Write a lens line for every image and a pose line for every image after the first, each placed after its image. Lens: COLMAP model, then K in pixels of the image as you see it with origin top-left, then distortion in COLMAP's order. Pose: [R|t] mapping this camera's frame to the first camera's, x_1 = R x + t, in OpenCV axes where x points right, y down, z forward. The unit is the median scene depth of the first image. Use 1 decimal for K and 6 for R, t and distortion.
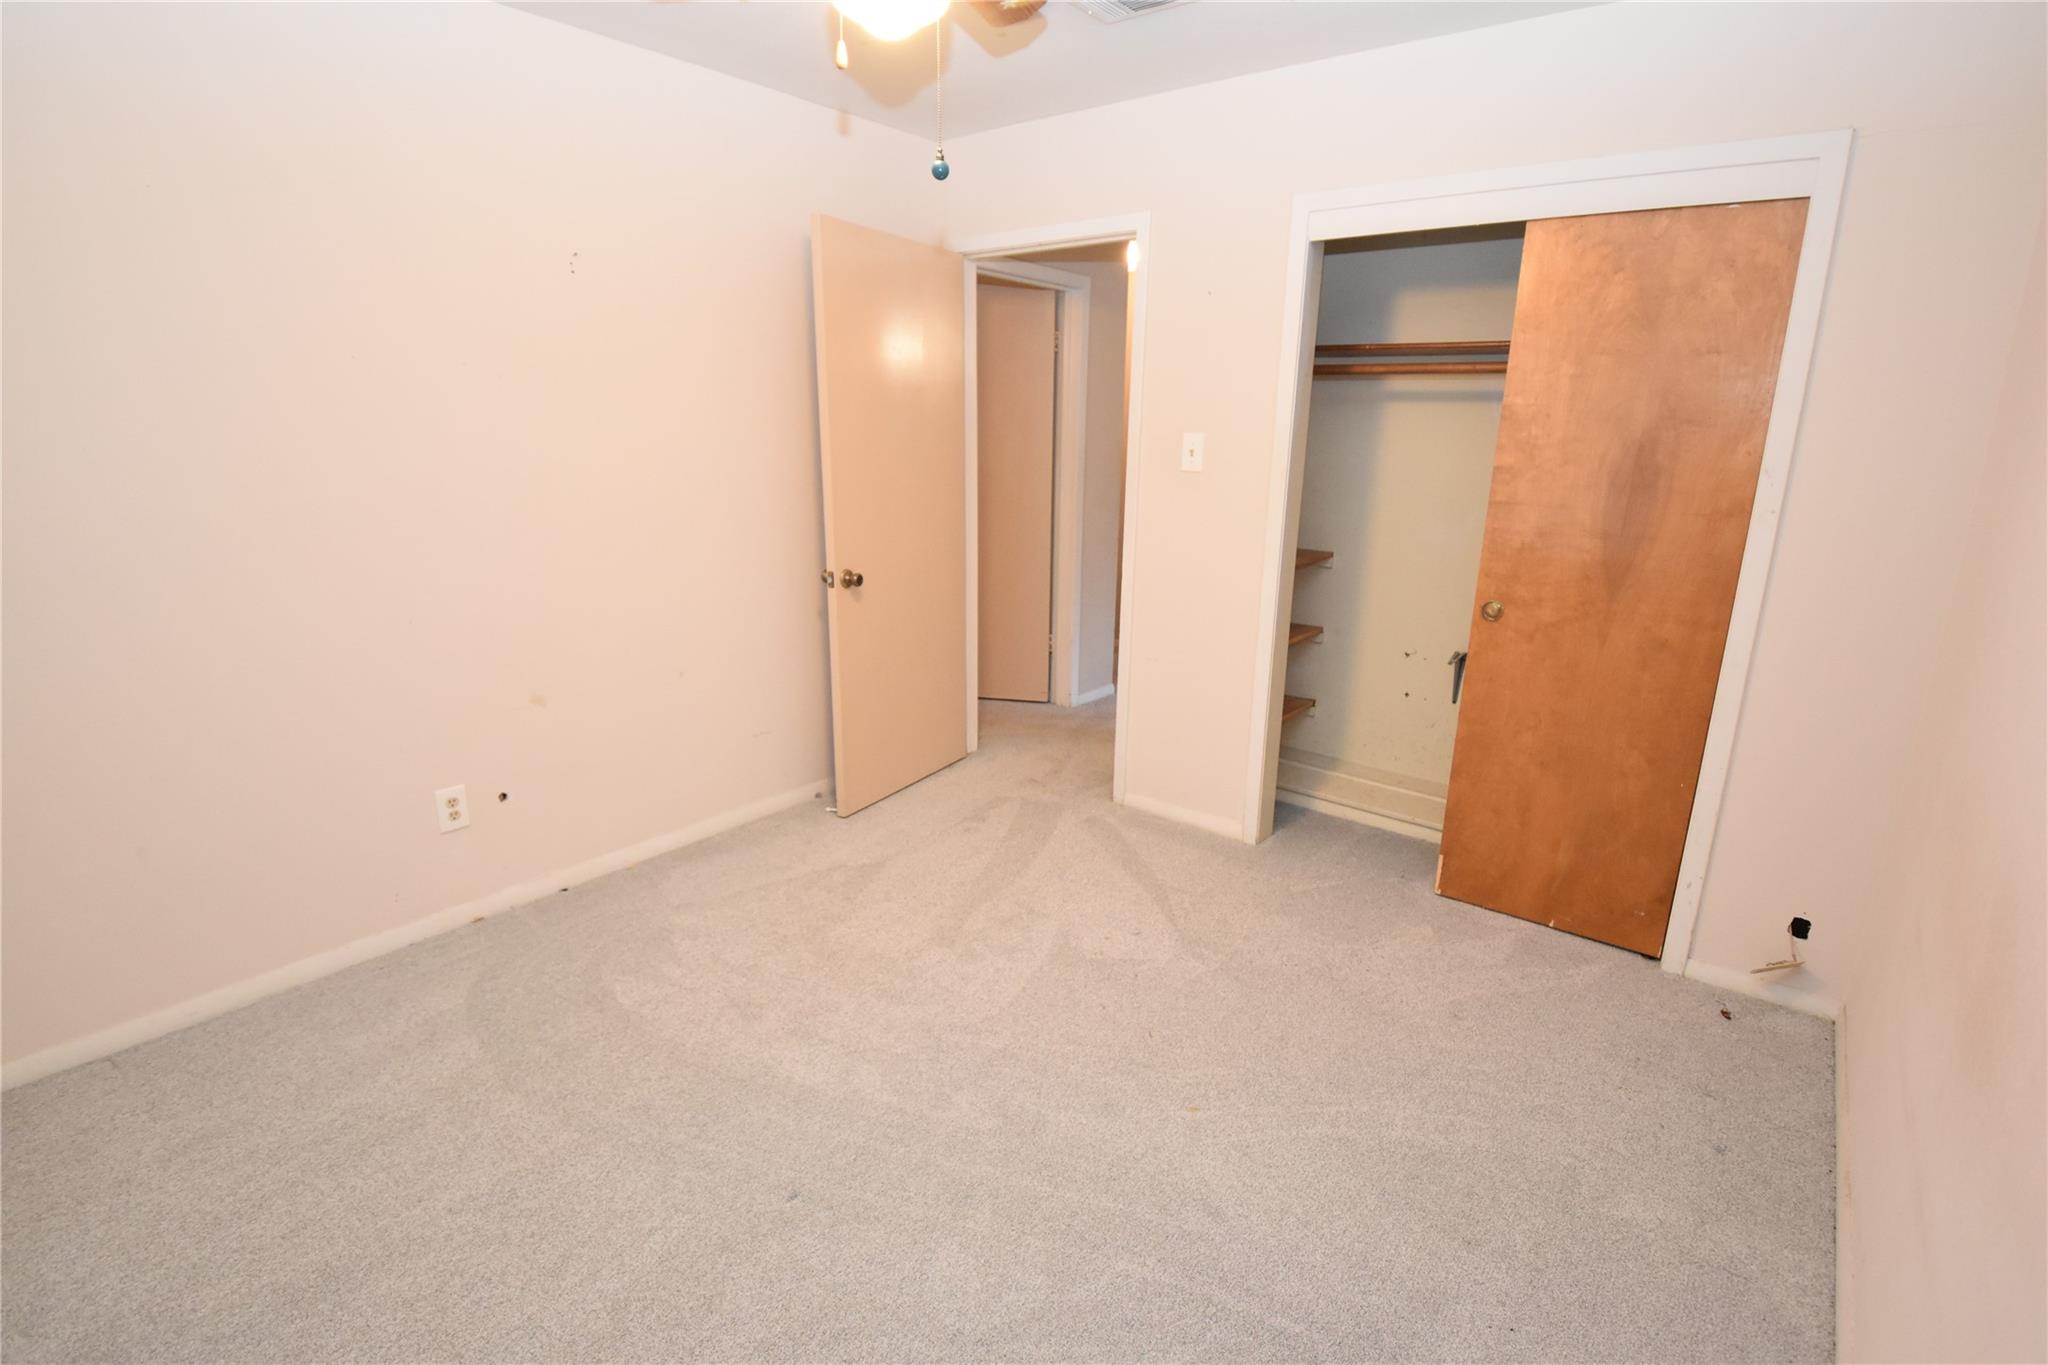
lens RADIAL K [[974.5, 0, 1024.0], [0, 974.5, 682.5], [0, 0, 1]] dist [0.000245, -0.000006]
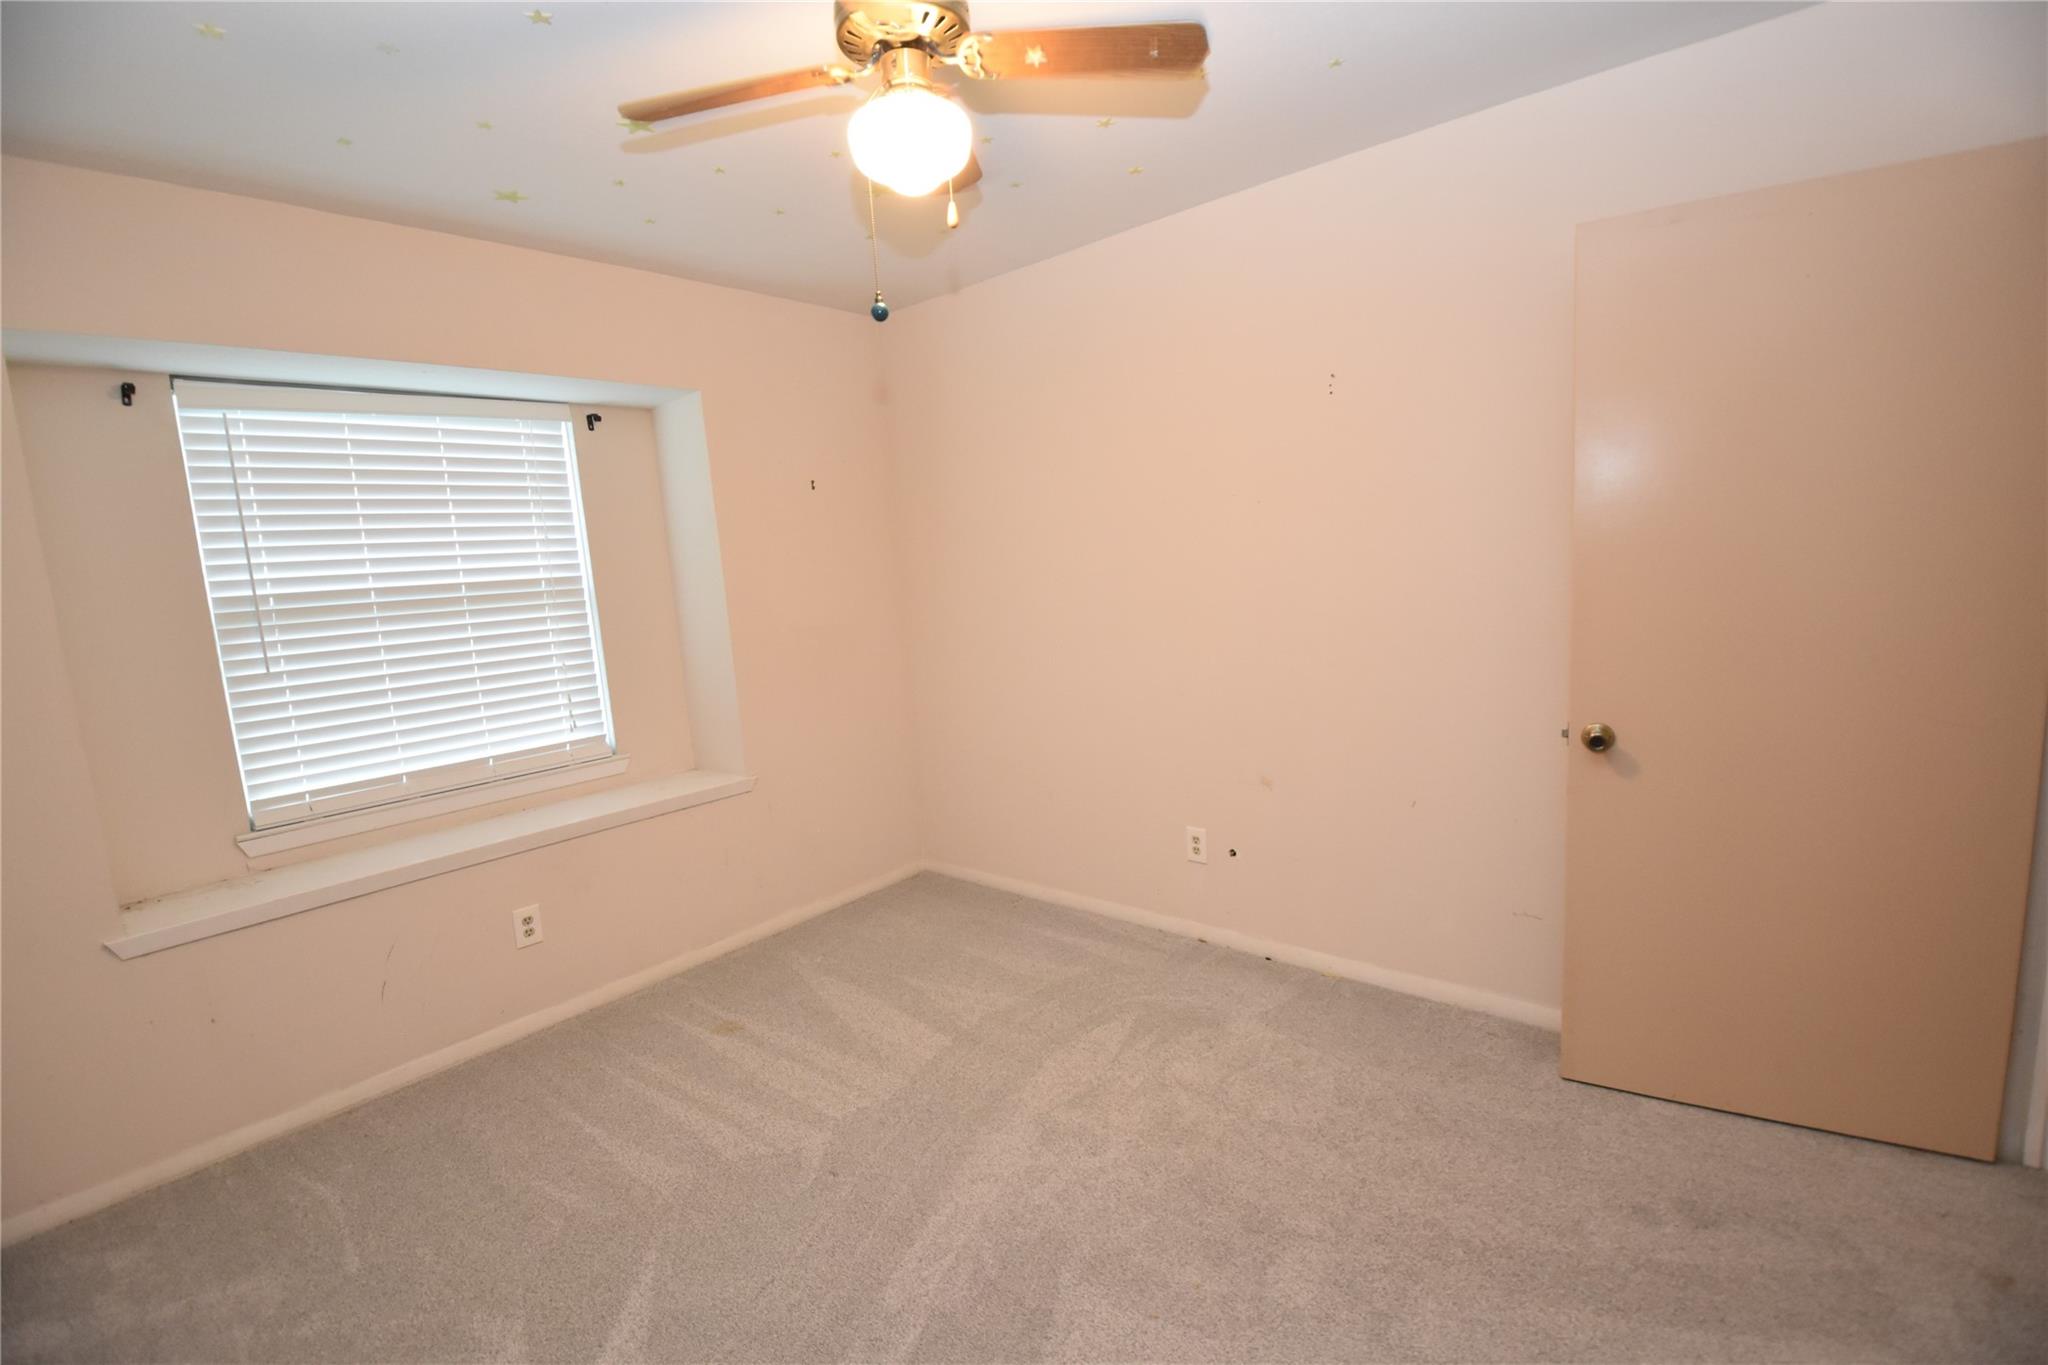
lens RADIAL K [[888.4, 0, 1024.0], [0, 888.4, 682.5], [0, 0, 1]] dist [0.001710, -0.023349]
pose [[-0.034096, 0.132179, -0.990639, 0.525249], [-0.192332, 0.971820, 0.136287, -0.186093], [0.980737, 0.195178, -0.007713, 0.745714]]
